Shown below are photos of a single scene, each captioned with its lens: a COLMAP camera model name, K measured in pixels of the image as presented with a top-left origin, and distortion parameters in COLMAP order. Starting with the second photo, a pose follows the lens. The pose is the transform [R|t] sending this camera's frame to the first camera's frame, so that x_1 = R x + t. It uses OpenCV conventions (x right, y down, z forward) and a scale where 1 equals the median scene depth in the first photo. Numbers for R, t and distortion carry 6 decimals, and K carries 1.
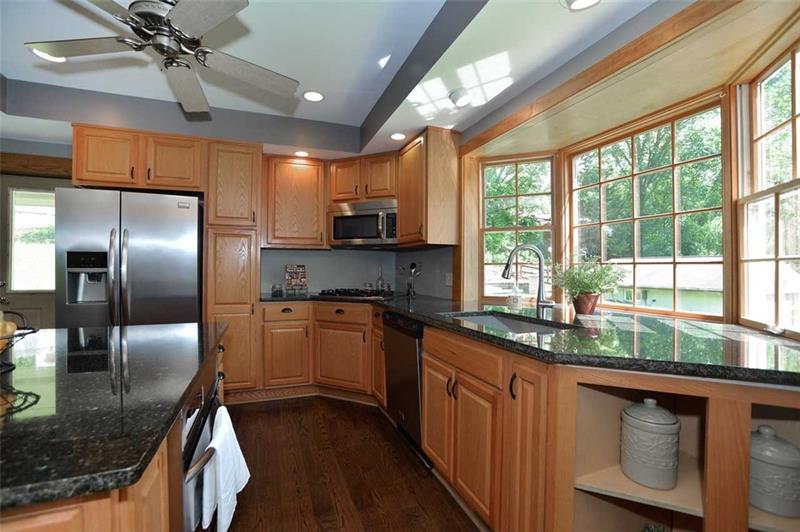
lens RADIAL K [[346.3, 0, 396.8], [0, 346.3, 266.3], [0, 0, 1]] dist [-0.080223, 0.029317]
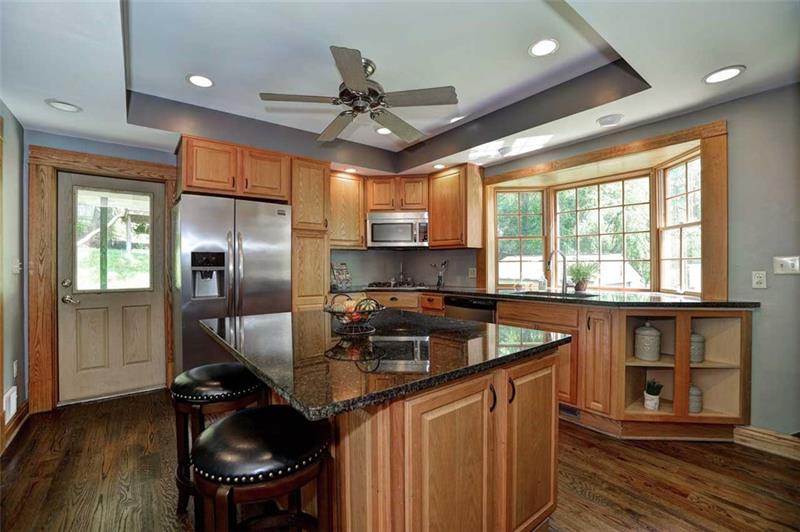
lens RADIAL K [[346.3, 0, 396.8], [0, 346.3, 266.3], [0, 0, 1]] dist [-0.080223, 0.029317]
pose [[0.957913, -0.007785, 0.286953, -0.585223], [0.006039, 0.999957, 0.006970, 0.000018], [-0.286995, -0.004943, 0.957919, -0.255998]]
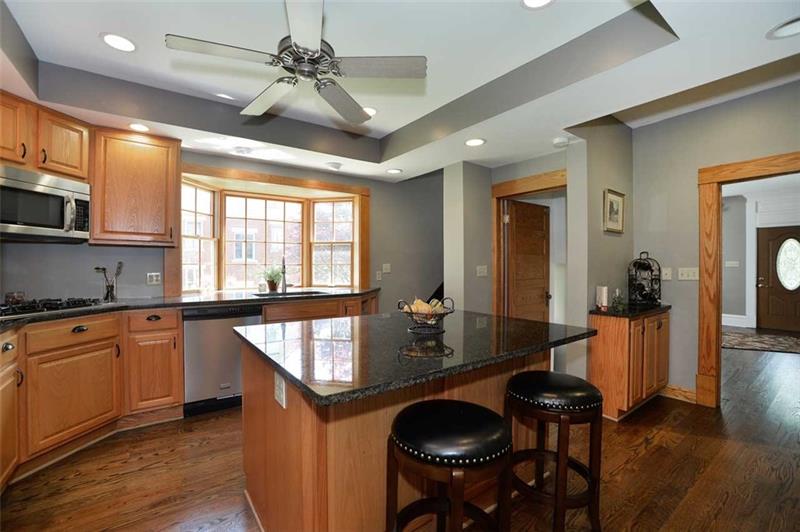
lens RADIAL K [[346.3, 0, 396.8], [0, 346.3, 266.3], [0, 0, 1]] dist [-0.080223, 0.029317]
pose [[-0.245617, 0.000584, 0.969367, -1.125862], [-0.000637, 1.000000, -0.000764, -0.000528], [-0.969367, -0.000805, -0.245616, 0.585180]]
